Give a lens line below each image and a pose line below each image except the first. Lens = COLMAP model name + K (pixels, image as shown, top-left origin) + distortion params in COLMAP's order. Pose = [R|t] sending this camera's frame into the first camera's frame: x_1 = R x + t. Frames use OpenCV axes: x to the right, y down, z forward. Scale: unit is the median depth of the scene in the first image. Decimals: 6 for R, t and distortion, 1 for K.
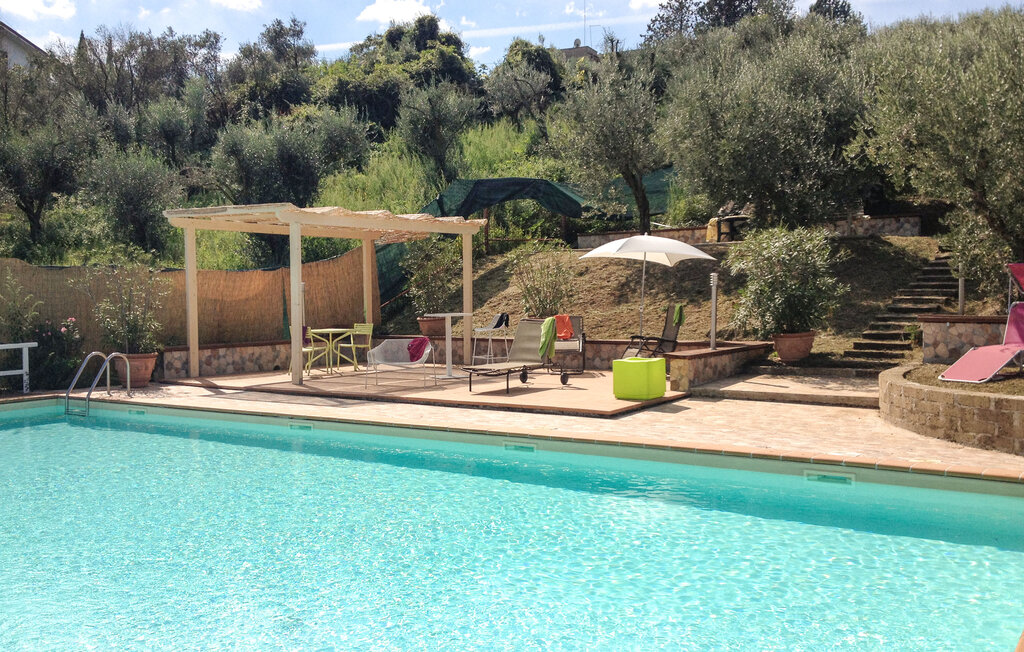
lens RADIAL K [[1042.3, 0, 465.3], [0, 1042.3, 250.3], [0, 0, 1]] dist [0.228922, -0.001560]
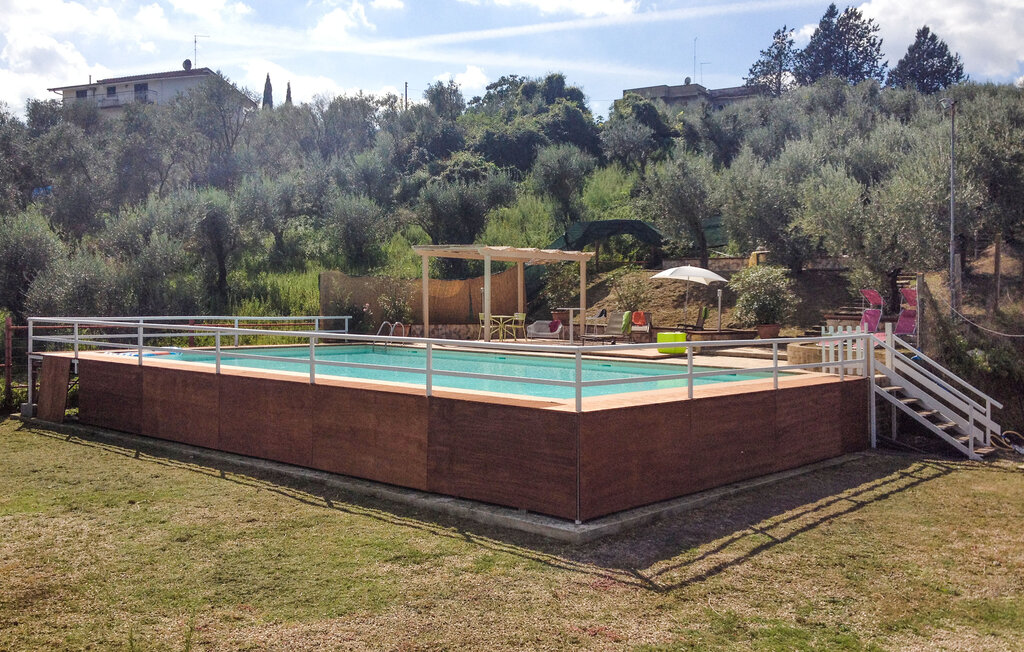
lens RADIAL K [[1042.3, 0, 465.3], [0, 1042.3, 250.3], [0, 0, 1]] dist [0.228922, -0.001560]
pose [[0.993605, 0.022421, -0.110667, -0.000891], [-0.023107, 0.999721, -0.004926, -0.016197], [0.110526, 0.007452, 0.993845, -0.517455]]
